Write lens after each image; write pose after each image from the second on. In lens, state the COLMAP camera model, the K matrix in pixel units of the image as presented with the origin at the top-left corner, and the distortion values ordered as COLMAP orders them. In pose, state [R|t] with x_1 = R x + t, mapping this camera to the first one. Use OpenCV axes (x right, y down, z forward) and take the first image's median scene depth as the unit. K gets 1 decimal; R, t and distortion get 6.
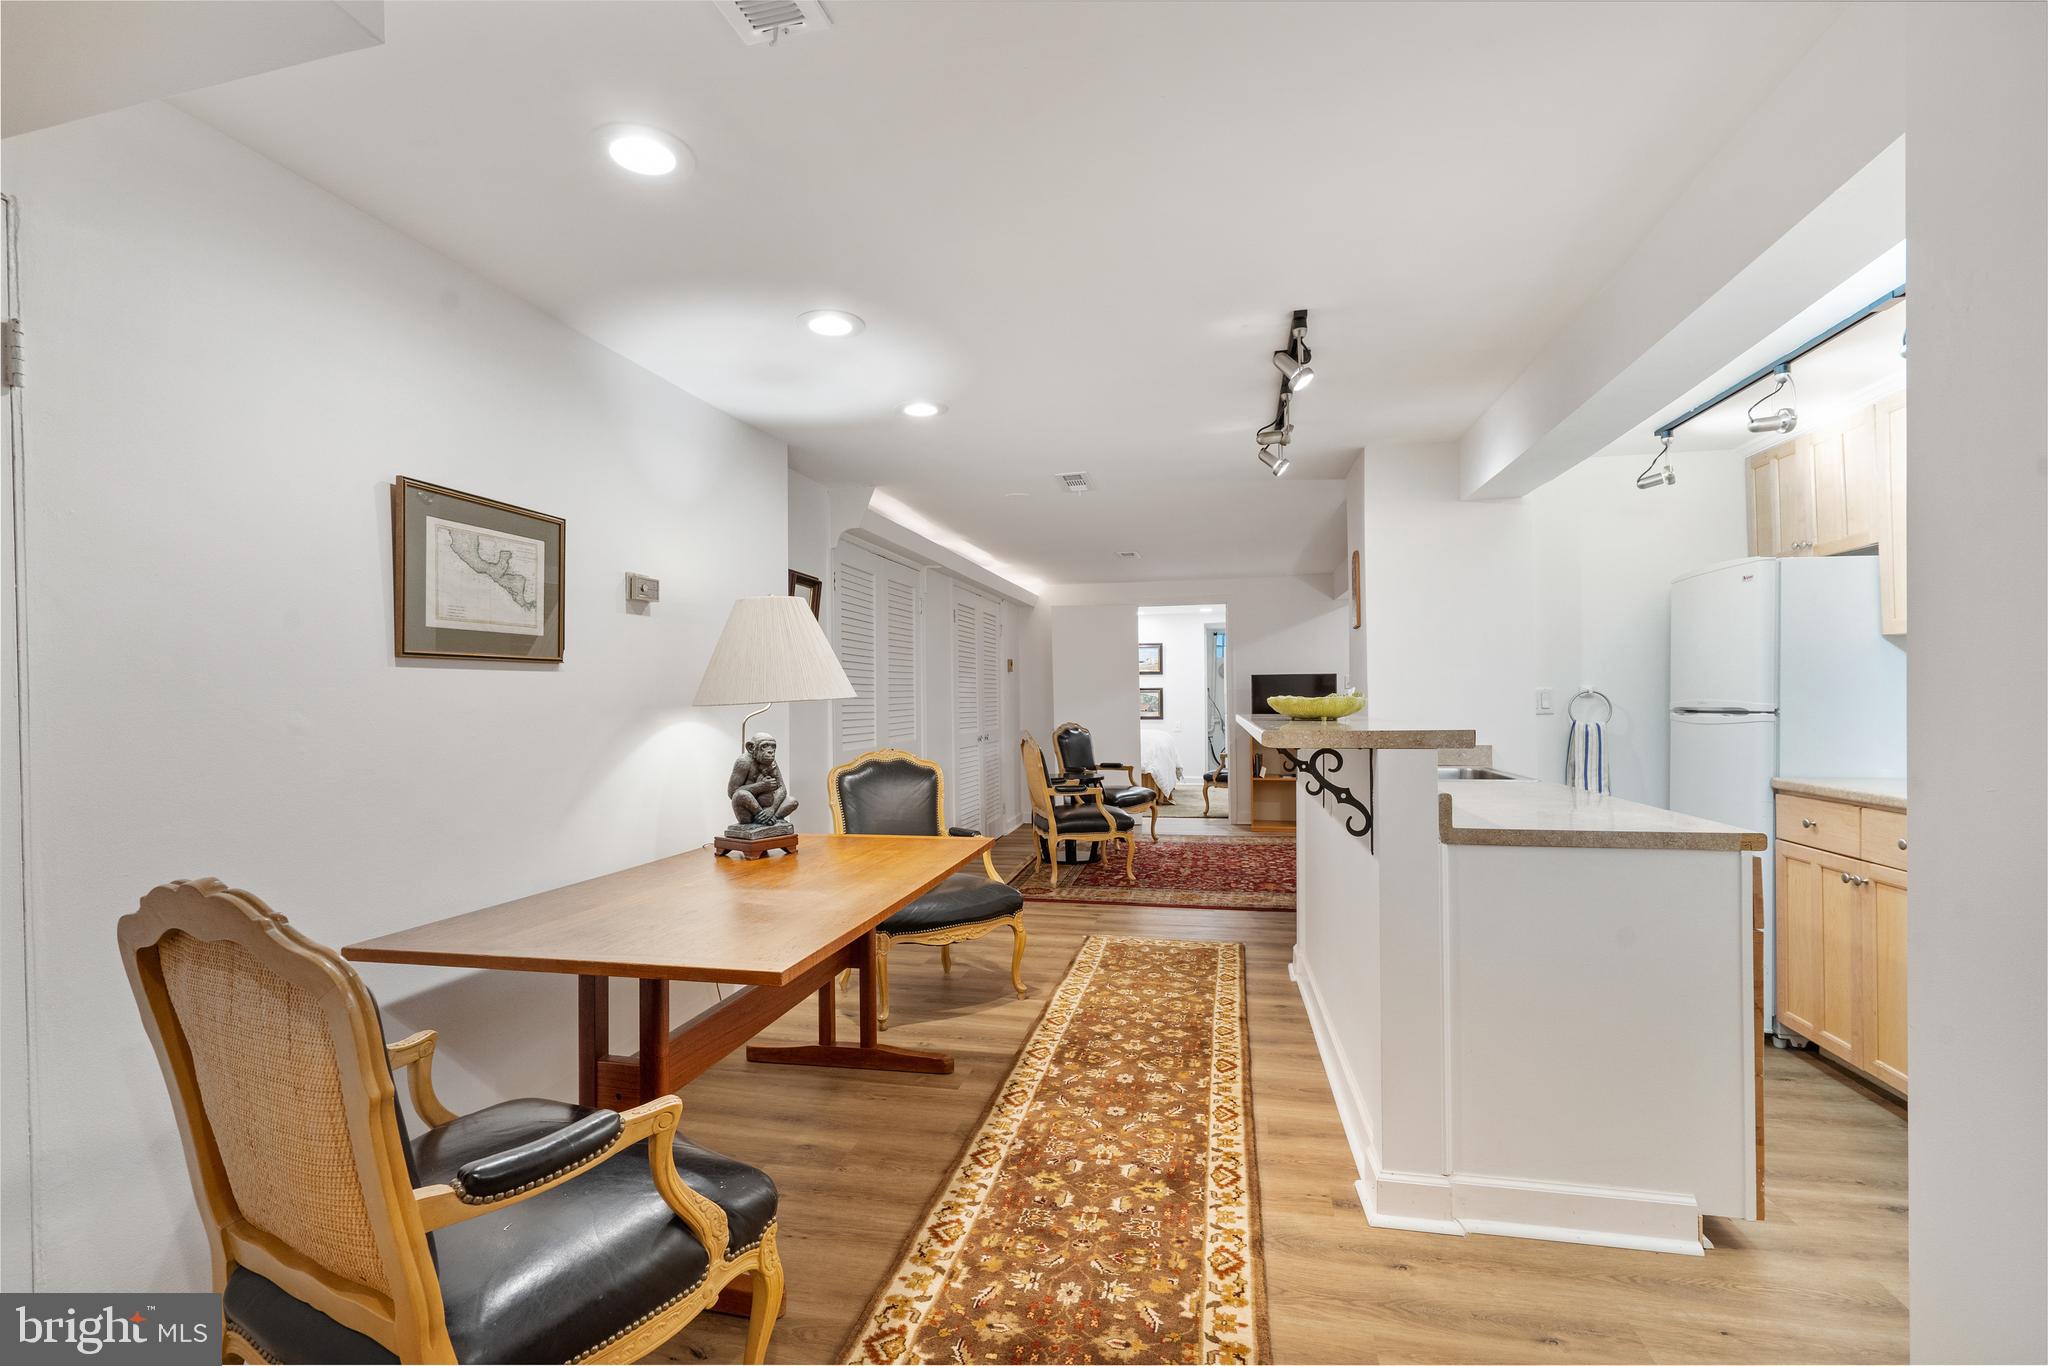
lens RADIAL K [[942.3, 0, 1018.2], [0, 942.3, 692.7], [0, 0, 1]] dist [-0.001346, 0.000121]
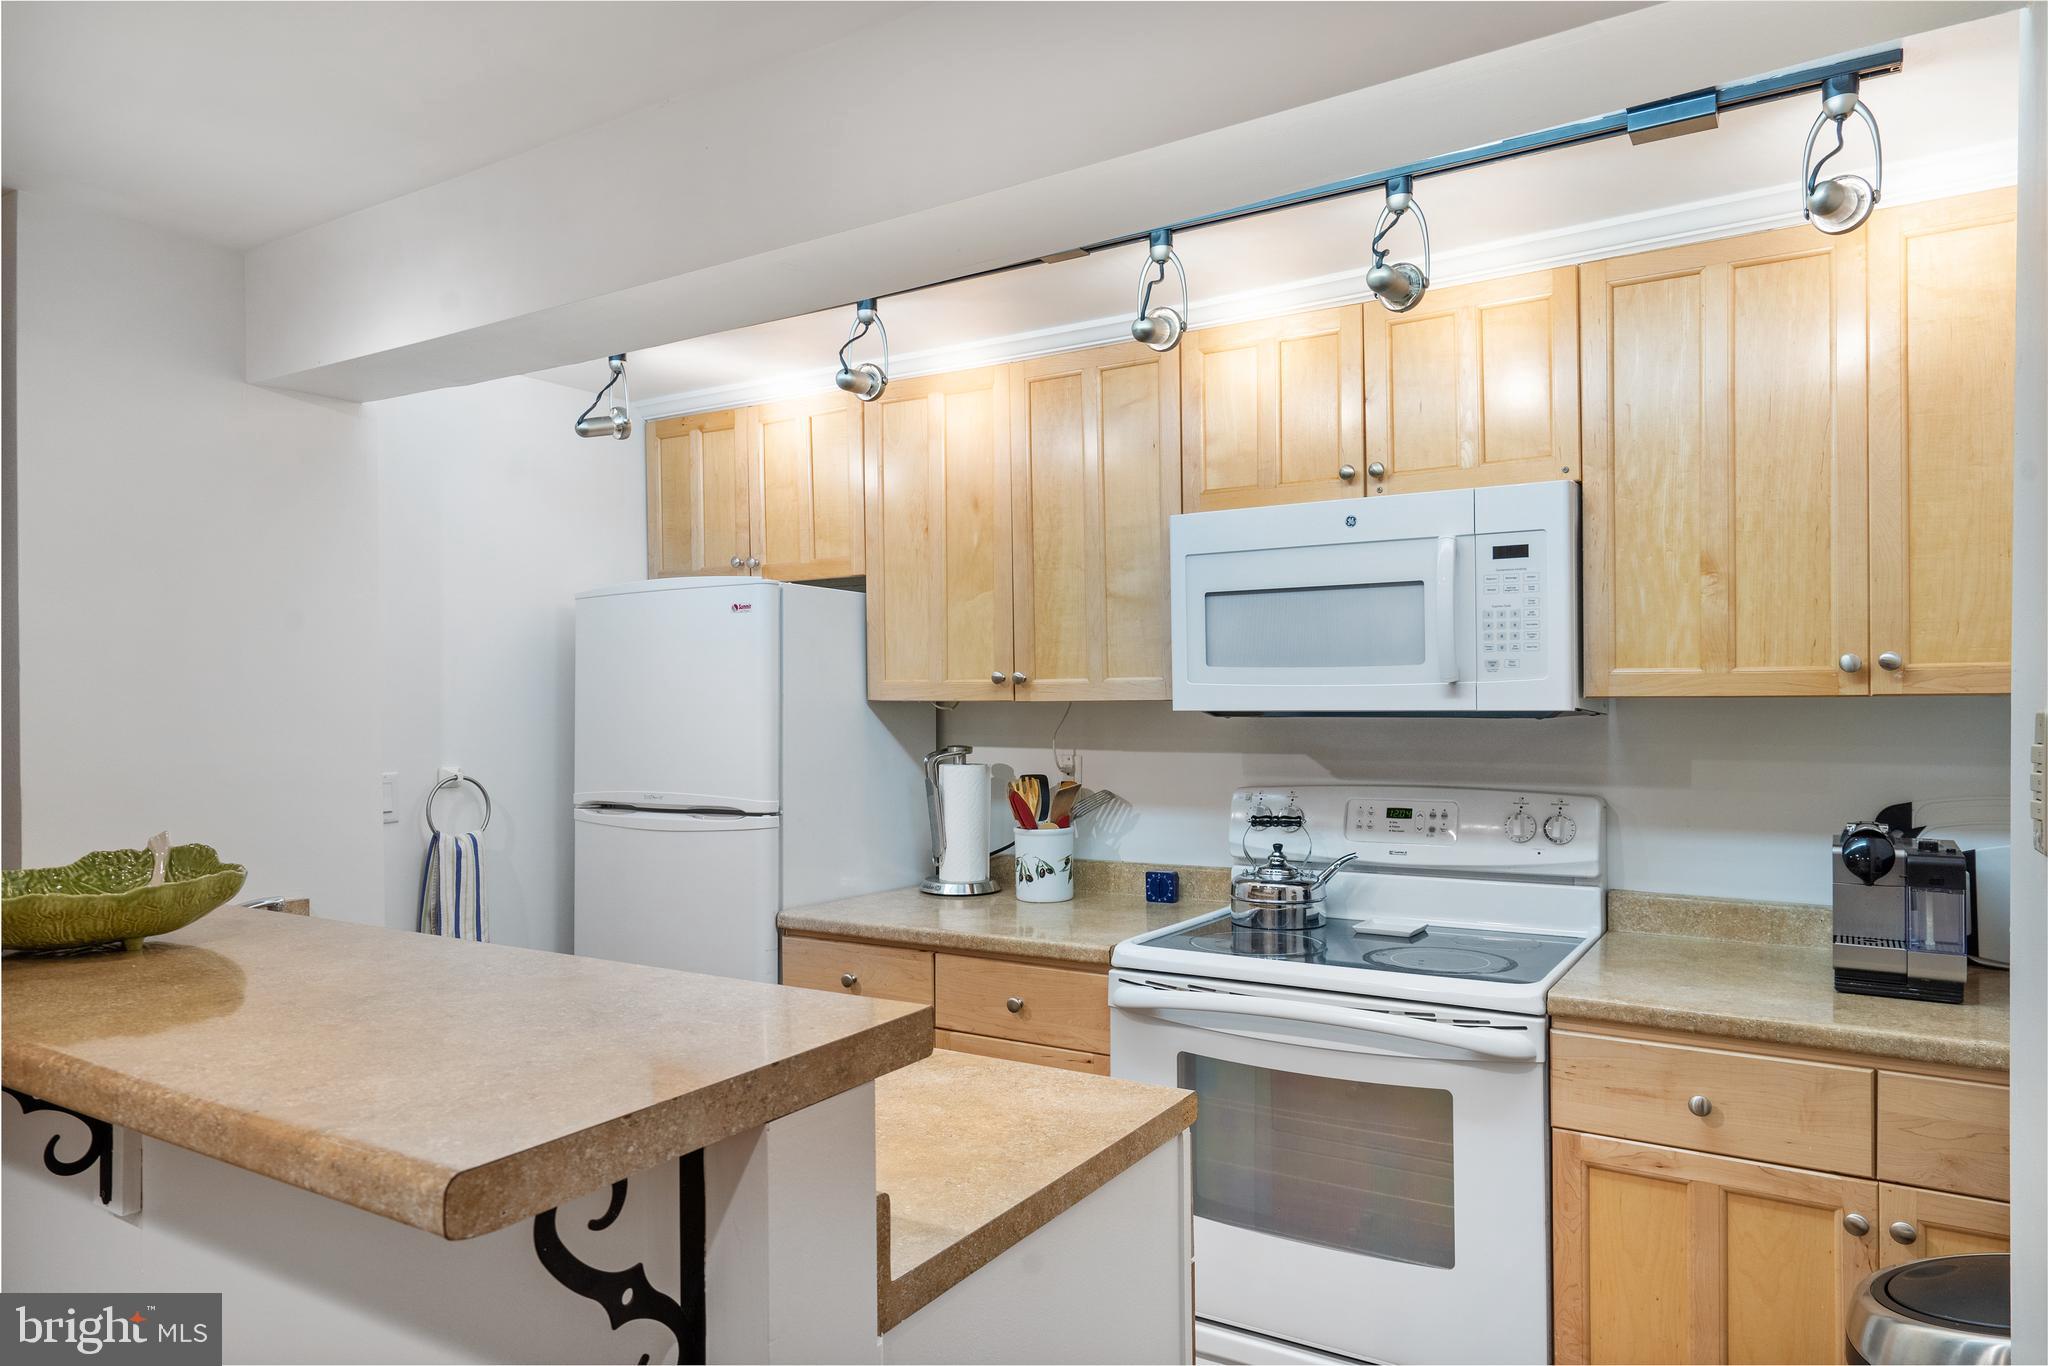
lens RADIAL K [[1294.0, 0, 1016.8], [0, 1294.0, 694.7], [0, 0, 1]] dist [0.001709, 0.000734]
pose [[0.347547, 0.011865, 0.937588, 0.002288], [-0.004412, 0.999930, -0.011018, -0.060943], [-0.937652, -0.000308, 0.347575, 0.593897]]
